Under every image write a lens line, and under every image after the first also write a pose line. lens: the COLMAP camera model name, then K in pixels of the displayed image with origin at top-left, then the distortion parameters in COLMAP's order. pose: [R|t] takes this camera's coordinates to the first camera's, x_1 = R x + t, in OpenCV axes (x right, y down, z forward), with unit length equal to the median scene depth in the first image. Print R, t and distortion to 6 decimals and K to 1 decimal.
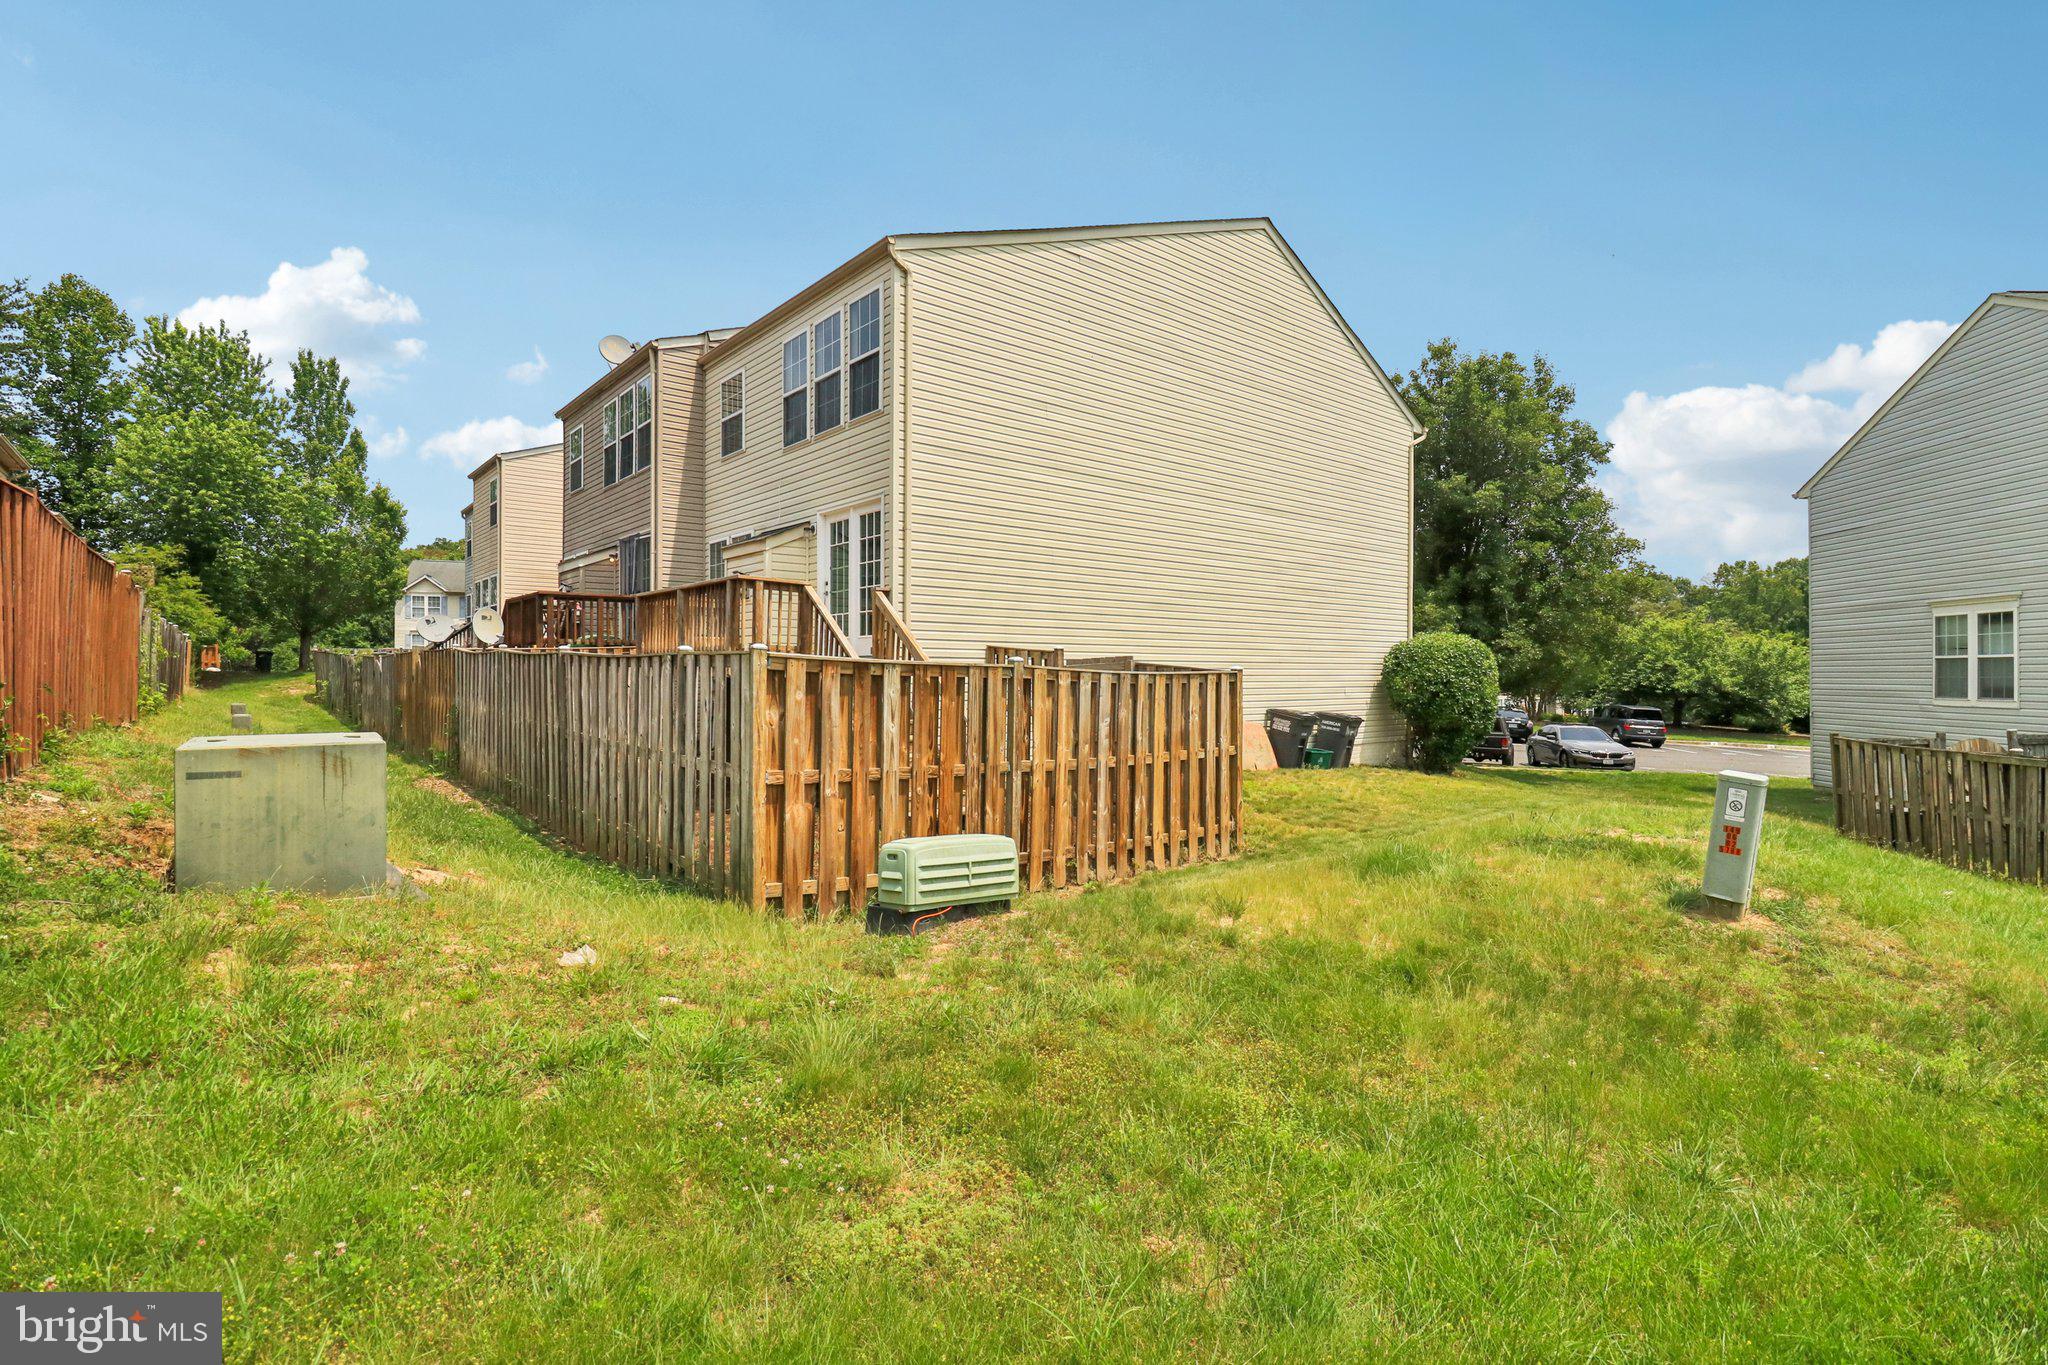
lens RADIAL K [[962.6, 0, 1018.4], [0, 962.6, 675.5], [0, 0, 1]] dist [-0.003472, -0.011812]
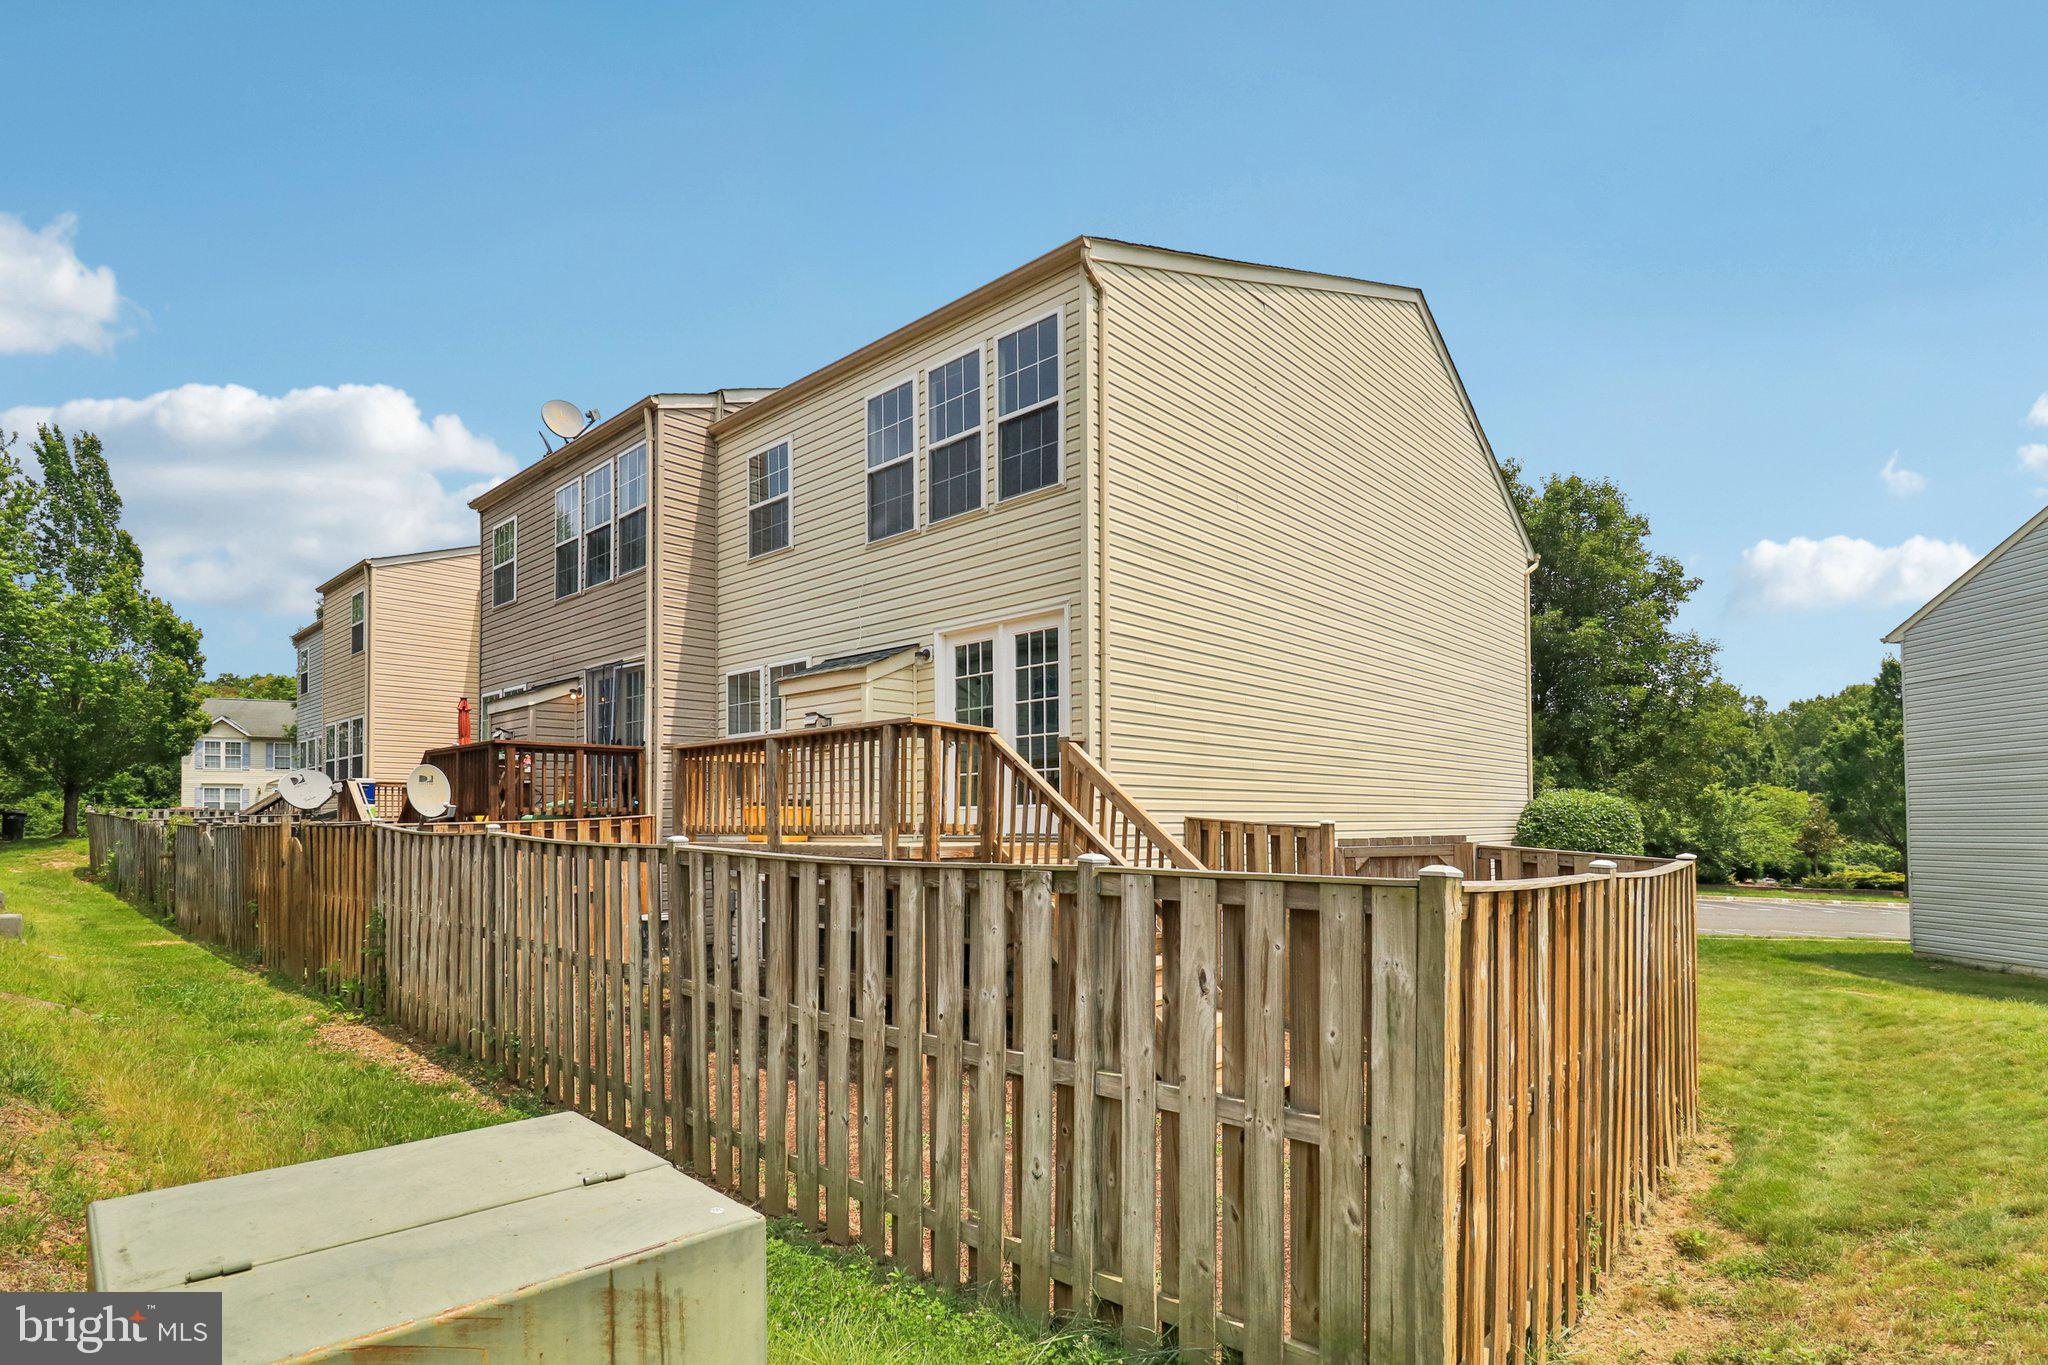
lens RADIAL K [[1001.0, 0, 1022.4], [0, 1001.0, 806.1], [0, 0, 1]] dist [-0.008579, -0.001551]
pose [[0.990277, -0.006121, 0.138976, -0.202006], [0.008710, 0.999800, -0.018030, -0.021119], [-0.138838, 0.019065, 0.990132, 0.210555]]
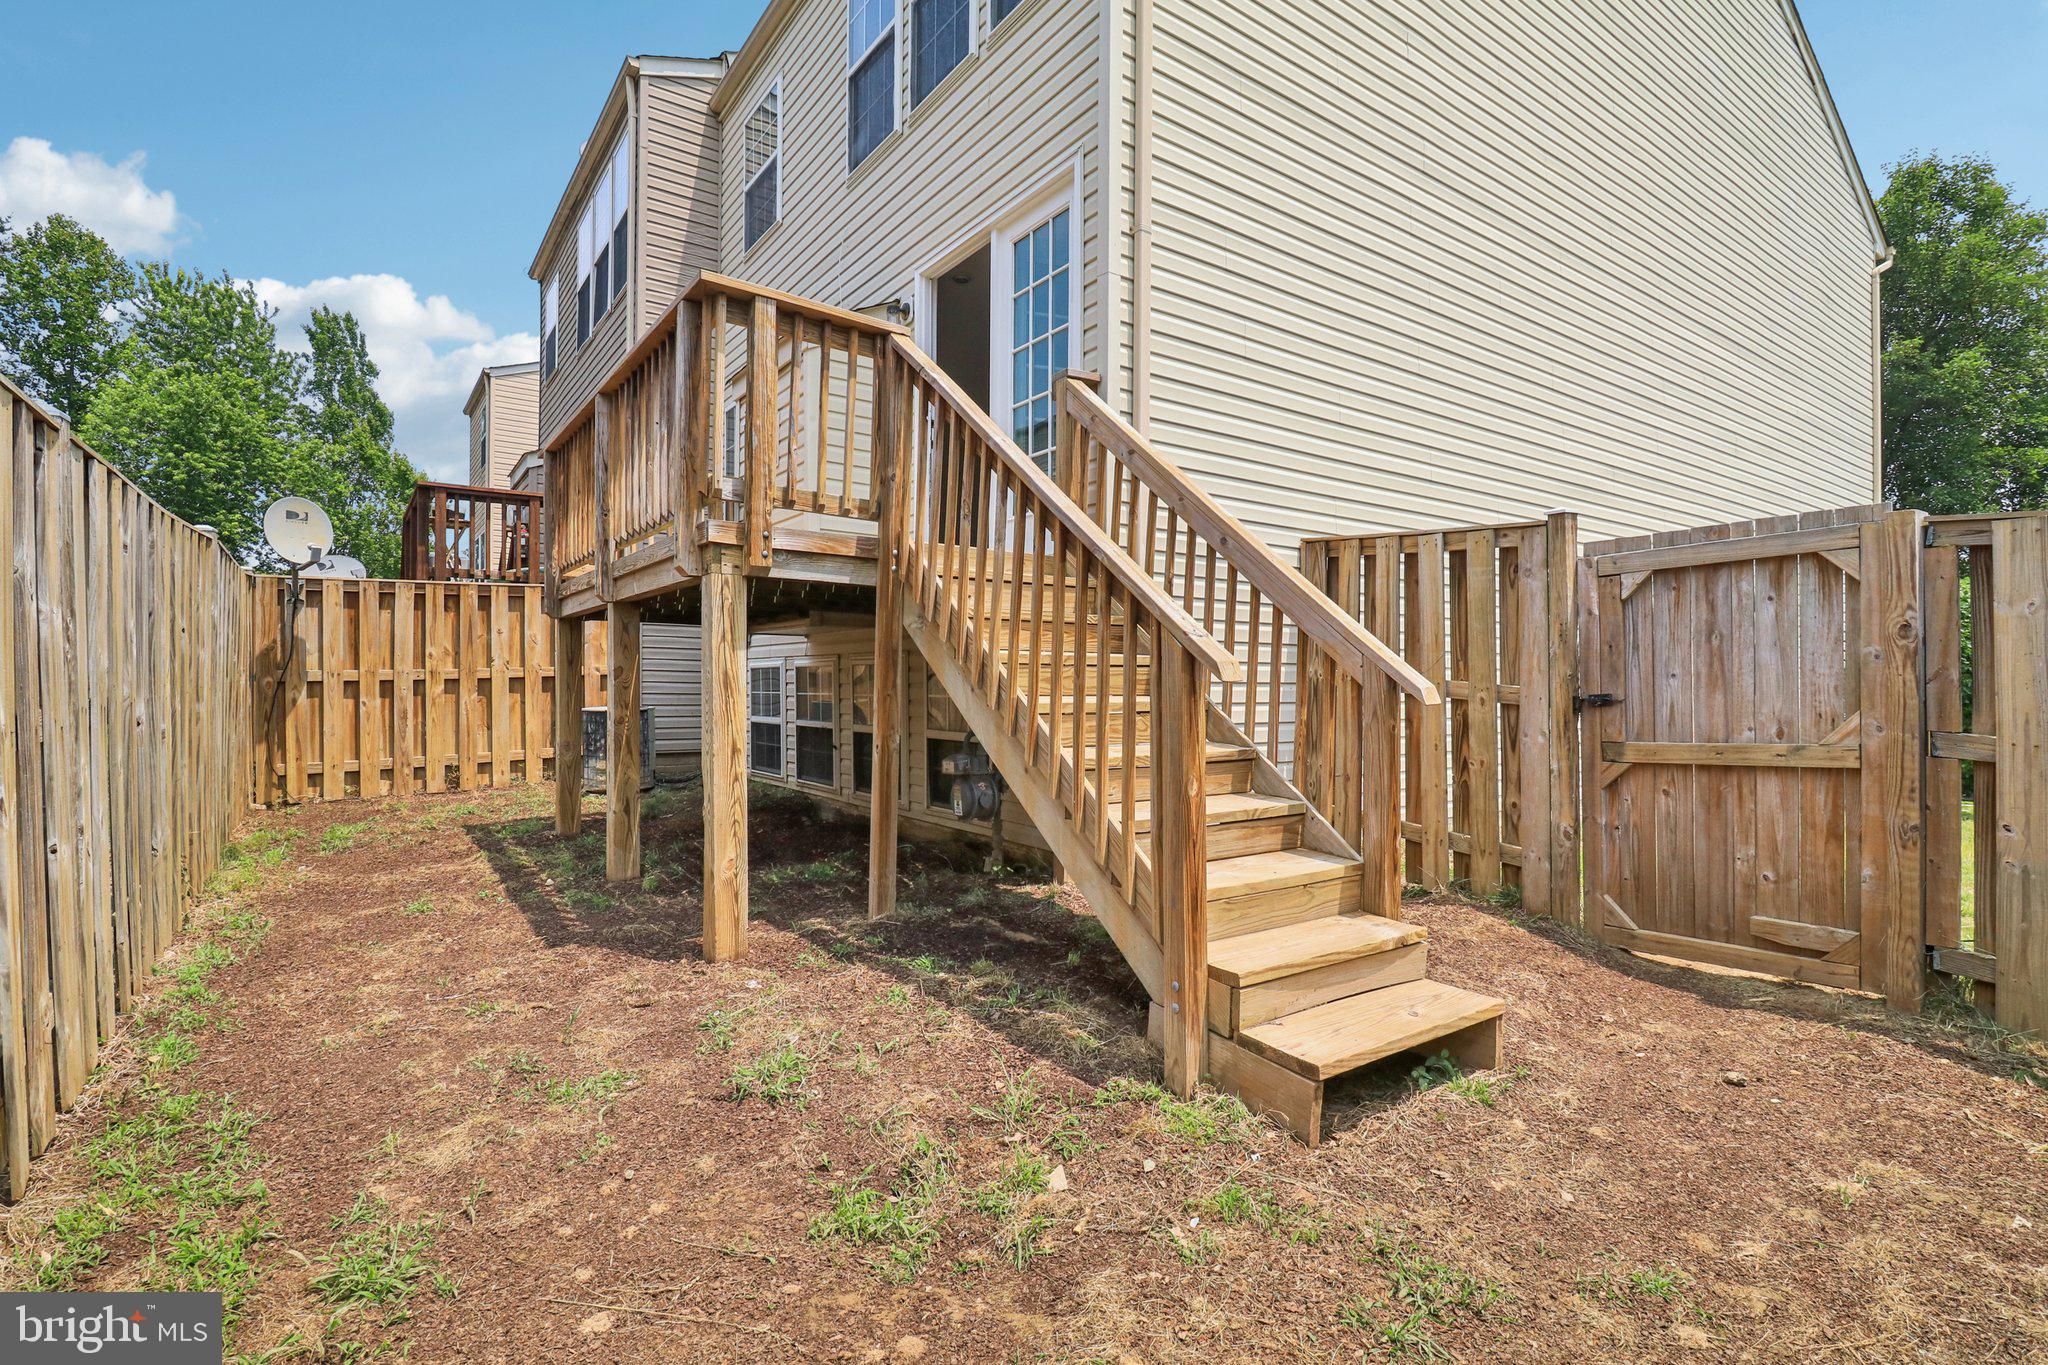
lens RADIAL K [[962.6, 0, 1013.6], [0, 962.6, 679.4], [0, 0, 1]] dist [-0.003472, -0.011812]
pose [[0.996601, 0.002779, -0.082327, -0.098351], [-0.003479, 0.999959, -0.008368, 0.028253], [0.082301, 0.008626, 0.996570, 0.434378]]
